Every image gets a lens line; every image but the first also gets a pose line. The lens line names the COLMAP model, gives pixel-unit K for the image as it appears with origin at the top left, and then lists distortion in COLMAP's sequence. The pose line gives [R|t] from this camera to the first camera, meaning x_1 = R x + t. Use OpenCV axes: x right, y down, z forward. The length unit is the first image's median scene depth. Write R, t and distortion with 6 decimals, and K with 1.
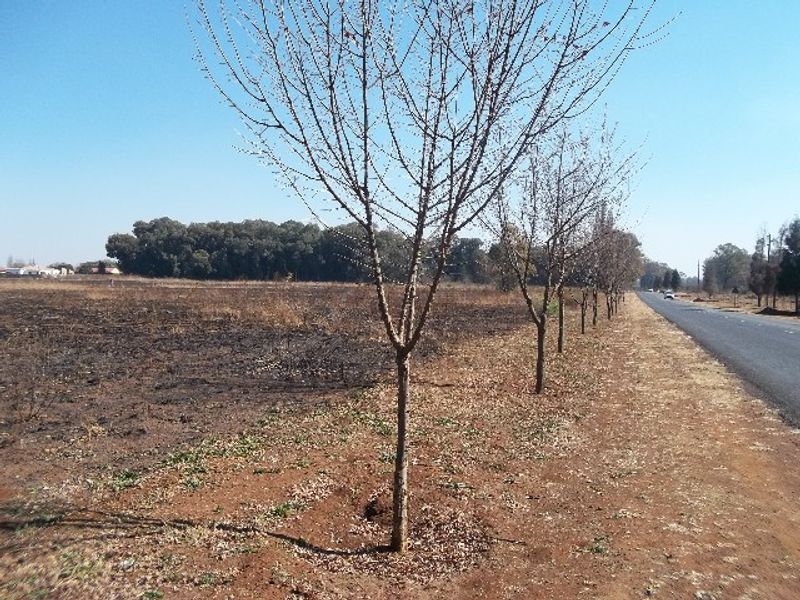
lens RADIAL K [[760.3, 0, 399.7], [0, 760.3, 296.4], [0, 0, 1]] dist [0.011727, 0.000000]
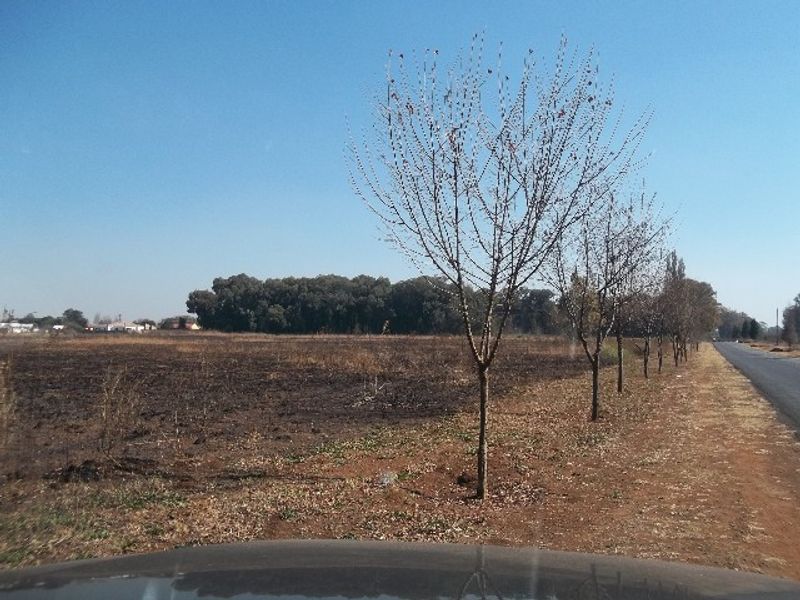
lens RADIAL K [[760.3, 0, 405.3], [0, 760.3, 303.2], [0, 0, 1]] dist [0.011727, 0.000000]
pose [[0.996362, -0.012831, -0.084250, -0.004283], [0.007719, 0.998125, -0.060724, 0.007571], [0.084871, 0.059853, 0.994593, -0.109657]]
